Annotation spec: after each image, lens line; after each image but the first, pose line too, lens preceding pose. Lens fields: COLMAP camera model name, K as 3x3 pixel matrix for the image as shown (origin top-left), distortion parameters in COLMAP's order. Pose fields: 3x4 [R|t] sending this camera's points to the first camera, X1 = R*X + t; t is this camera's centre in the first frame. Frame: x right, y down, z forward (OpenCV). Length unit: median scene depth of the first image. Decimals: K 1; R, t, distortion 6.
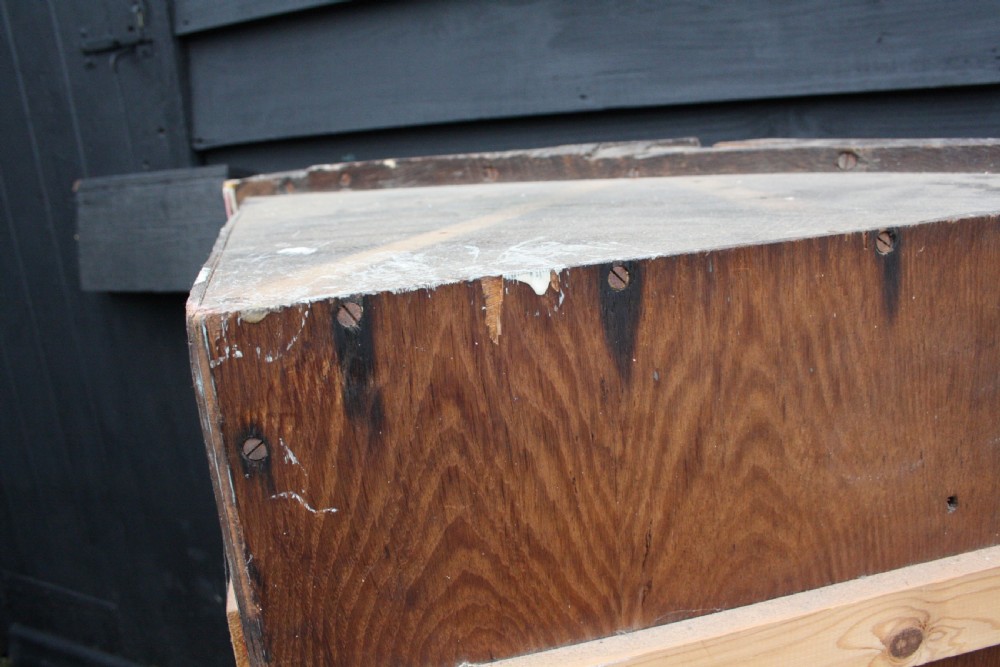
lens RADIAL K [[818.4, 0, 497.1], [0, 818.4, 337.4], [0, 0, 1]] dist [-0.151096, 0.117950]
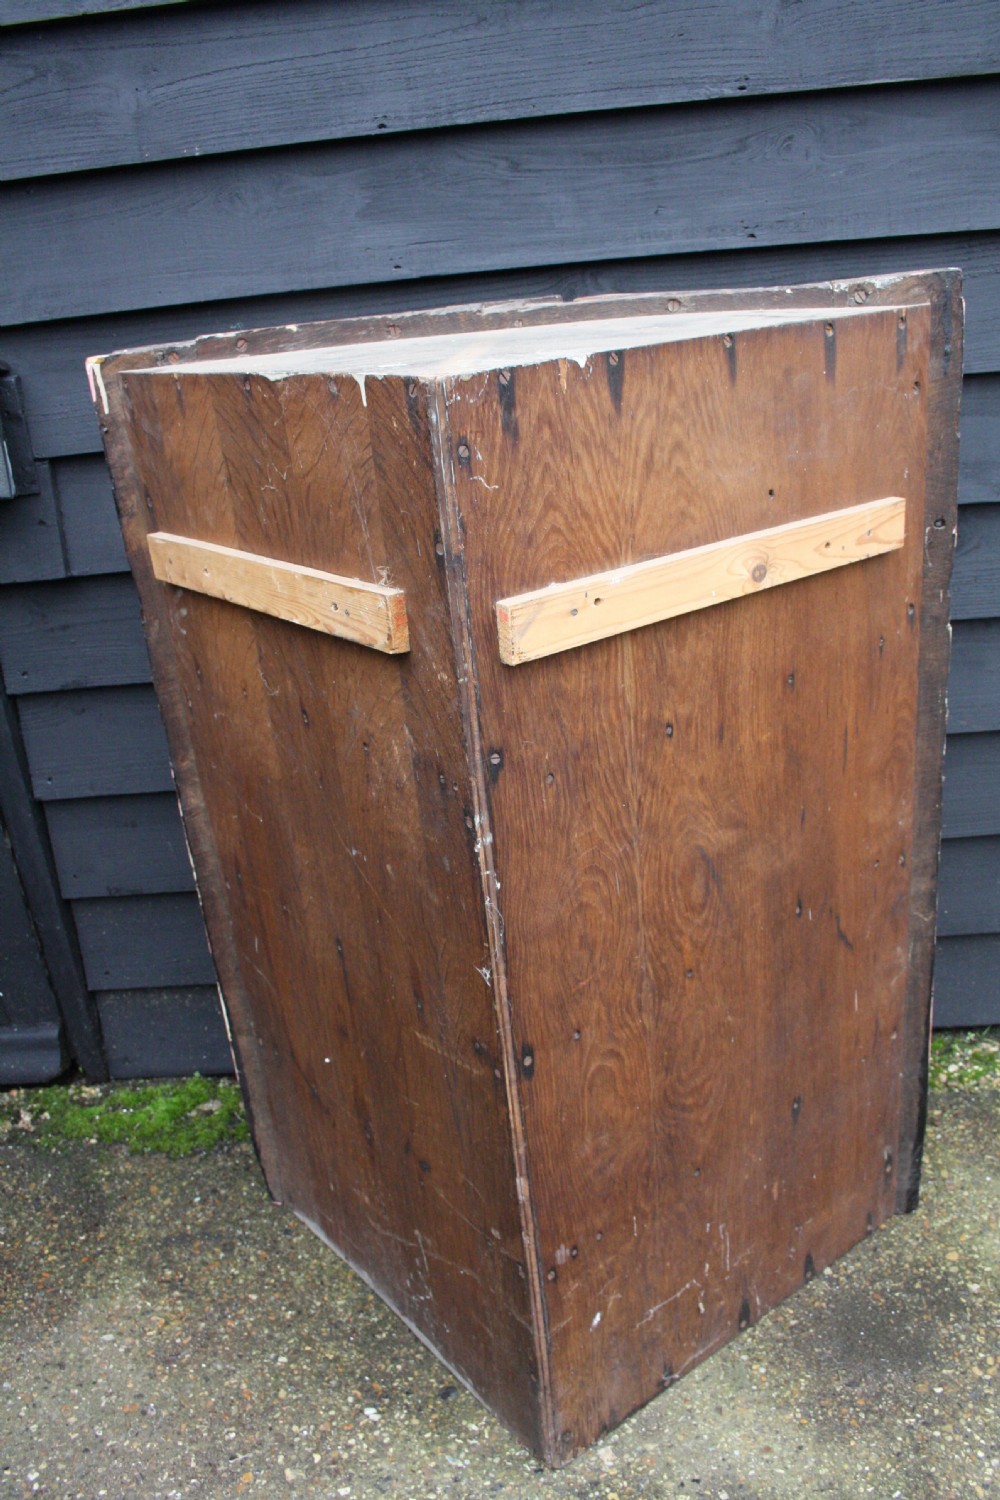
lens RADIAL K [[1227.6, 0, 513.9], [0, 1227.6, 758.8], [0, 0, 1]] dist [-0.151096, 0.117950]
pose [[0.916990, -0.157780, 0.366382, -1.179912], [0.120865, 0.985174, 0.121753, 0.450295], [-0.380160, -0.067363, 0.922464, -1.505666]]
